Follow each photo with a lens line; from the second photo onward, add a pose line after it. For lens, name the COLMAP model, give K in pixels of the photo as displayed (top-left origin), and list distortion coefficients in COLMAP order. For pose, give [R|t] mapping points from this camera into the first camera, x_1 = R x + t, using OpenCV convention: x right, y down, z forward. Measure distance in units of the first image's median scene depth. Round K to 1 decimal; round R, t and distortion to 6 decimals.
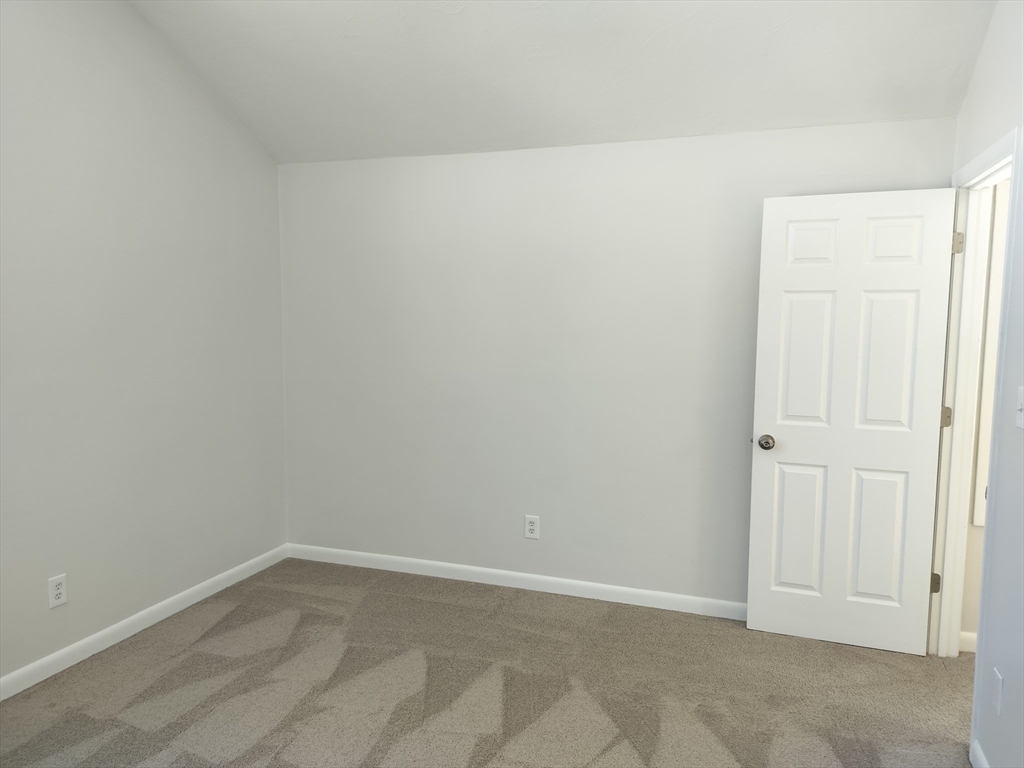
lens RADIAL K [[722.6, 0, 512.0], [0, 722.6, 384.0], [0, 0, 1]] dist [0.053377, -0.054200]
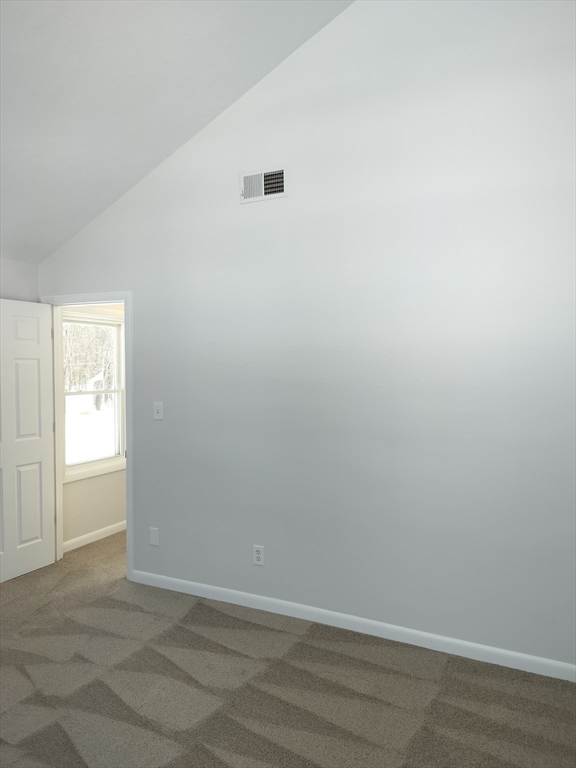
lens RADIAL K [[541.9, 0, 288.0], [0, 541.9, 384.0], [0, 0, 1]] dist [0.053377, -0.054200]
pose [[0.128919, -0.038129, 0.990922, -0.681531], [0.096944, 0.994959, 0.025671, -0.041616], [-0.986905, 0.092754, 0.131966, 0.227006]]
